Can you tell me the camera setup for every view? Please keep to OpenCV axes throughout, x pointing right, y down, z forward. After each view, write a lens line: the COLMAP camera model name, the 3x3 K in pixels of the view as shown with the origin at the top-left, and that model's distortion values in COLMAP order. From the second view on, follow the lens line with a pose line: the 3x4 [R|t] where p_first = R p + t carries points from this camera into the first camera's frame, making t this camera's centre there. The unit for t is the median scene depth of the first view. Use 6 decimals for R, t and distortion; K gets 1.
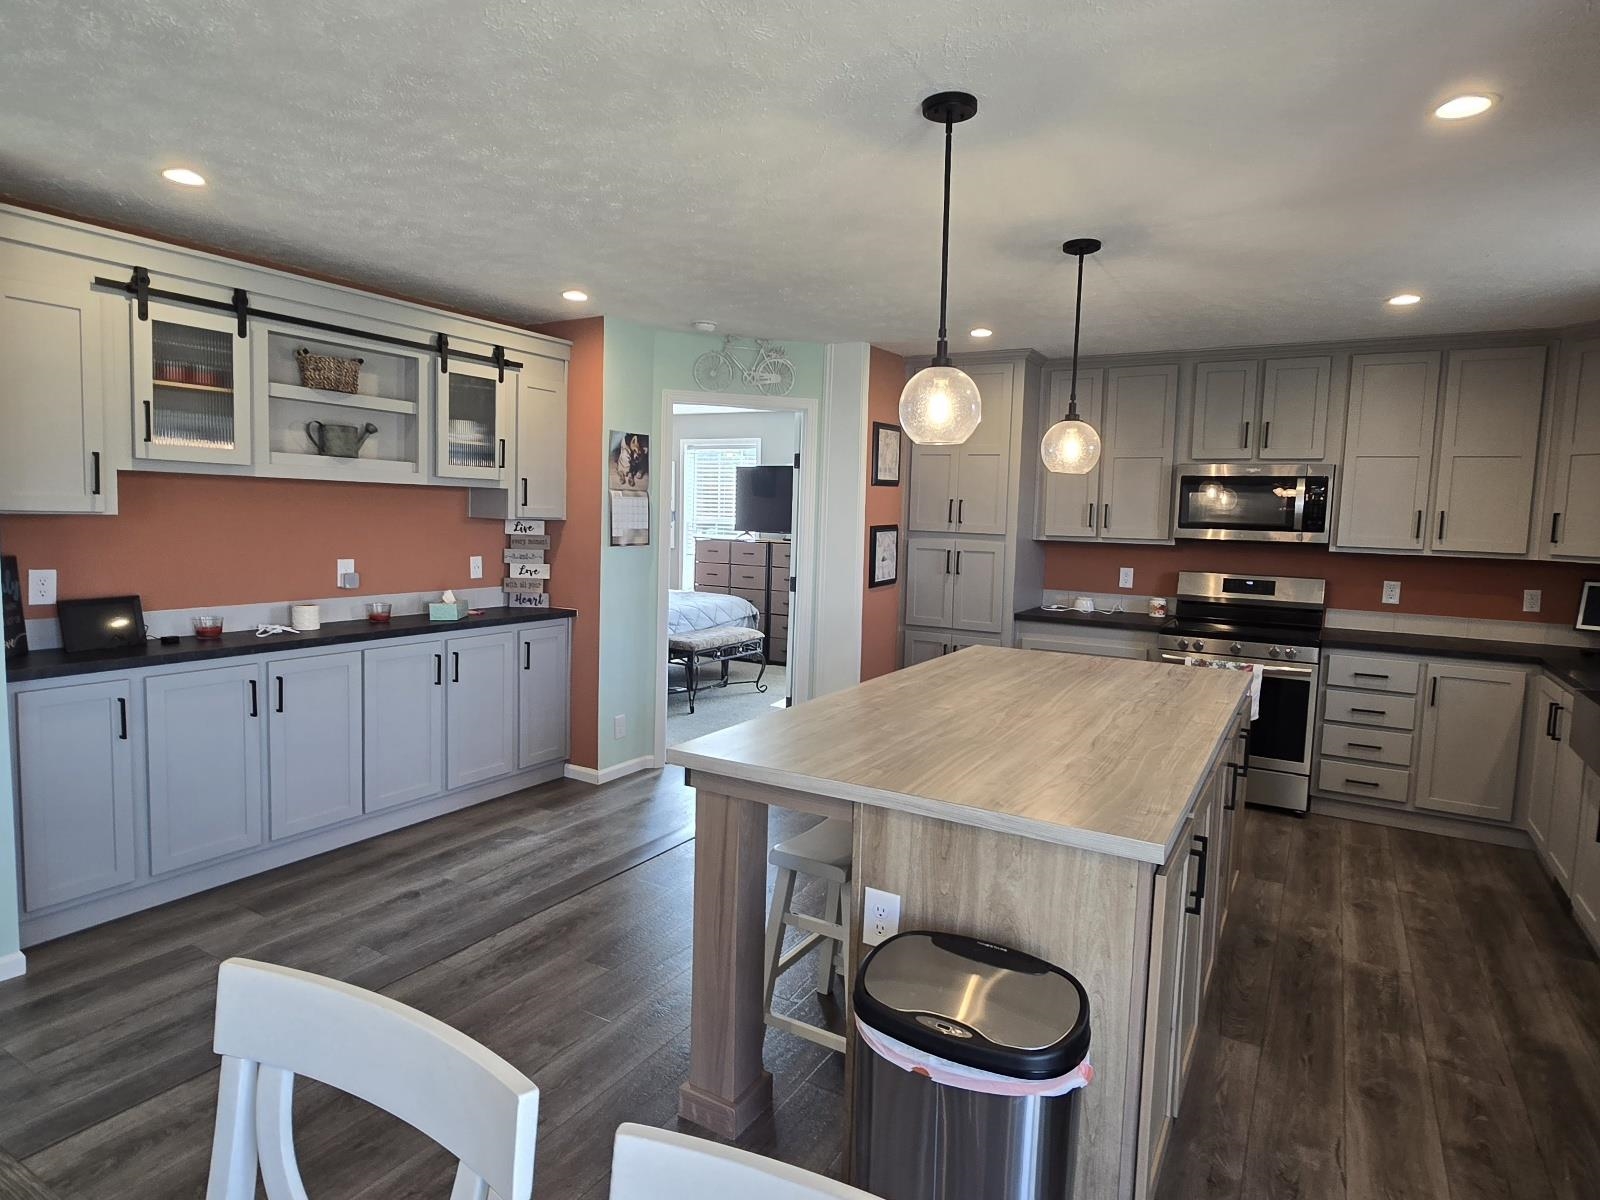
lens RADIAL K [[901.7, 0, 800.4], [0, 901.7, 596.0], [0, 0, 1]] dist [-0.005660, 0.000963]
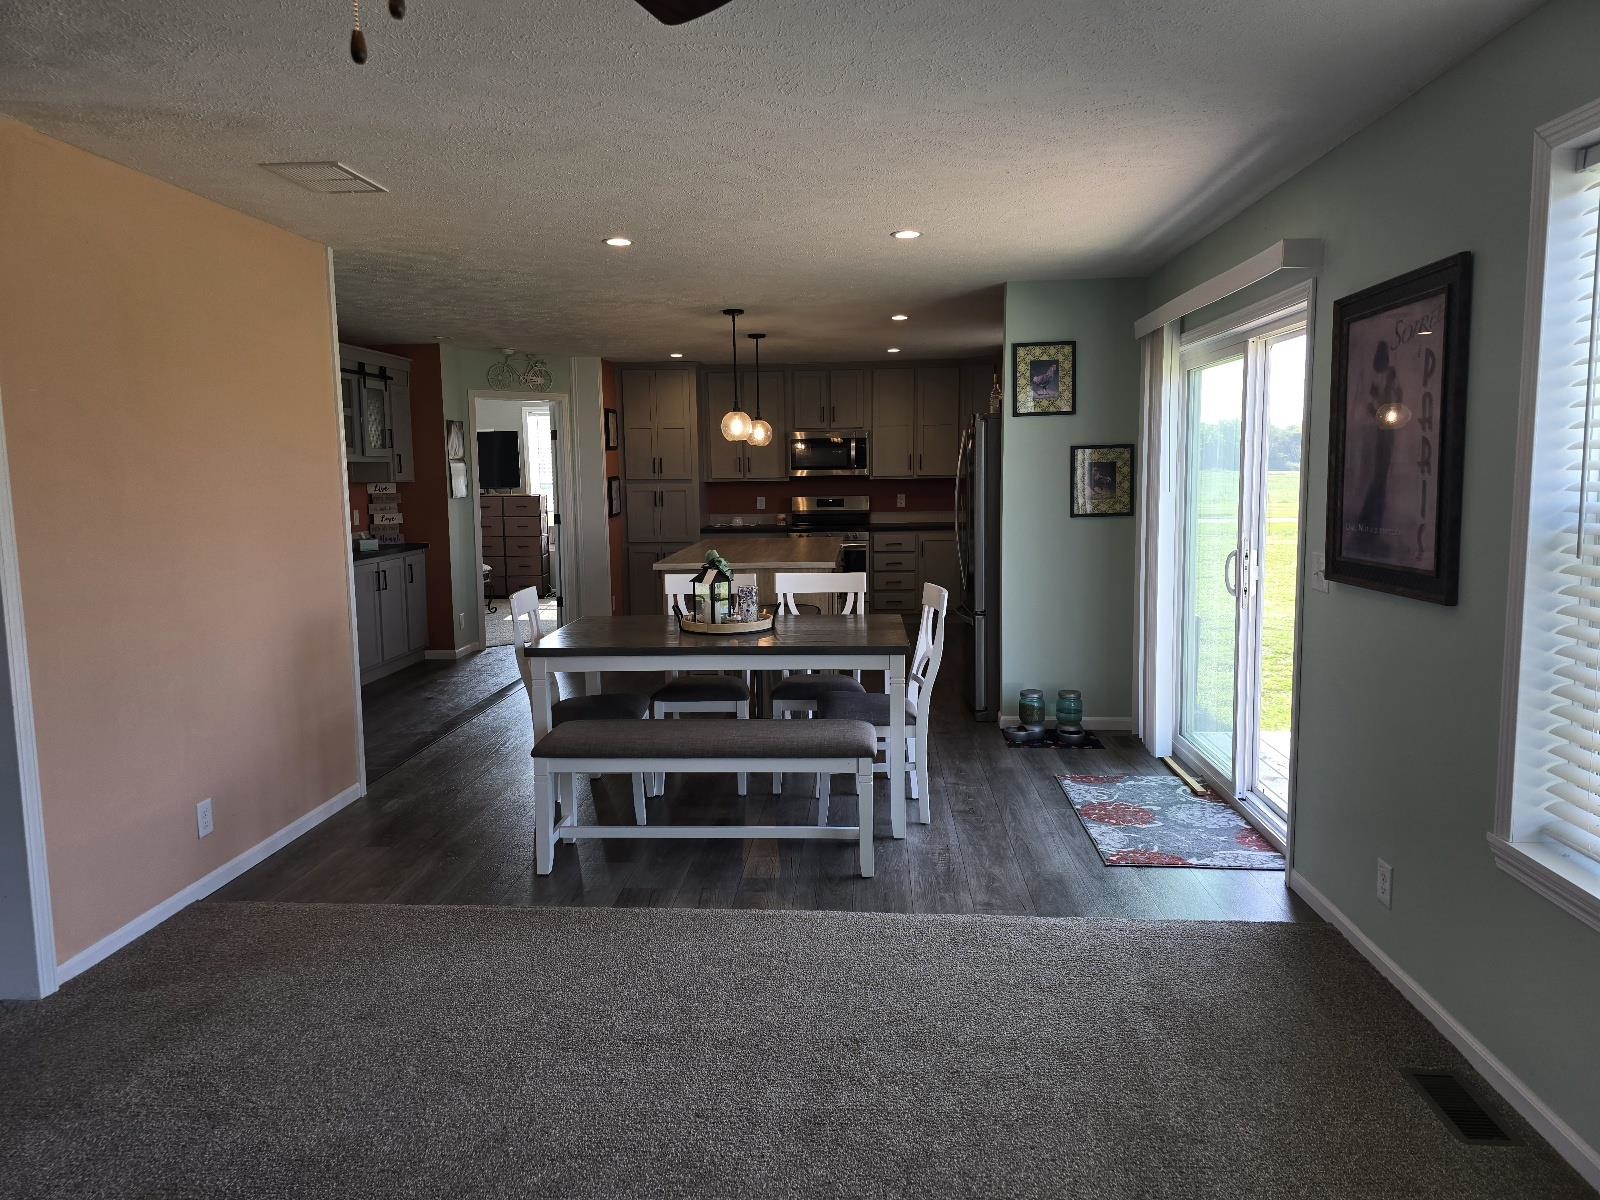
lens RADIAL K [[1073.3, 0, 799.8], [0, 1073.3, 597.9], [0, 0, 1]] dist [0.058636, 0.000090]
pose [[0.891359, -0.095688, 0.443084, -0.456642], [0.079947, 0.995329, 0.054122, 0.052632], [-0.446193, -0.012819, 0.894845, -0.770039]]
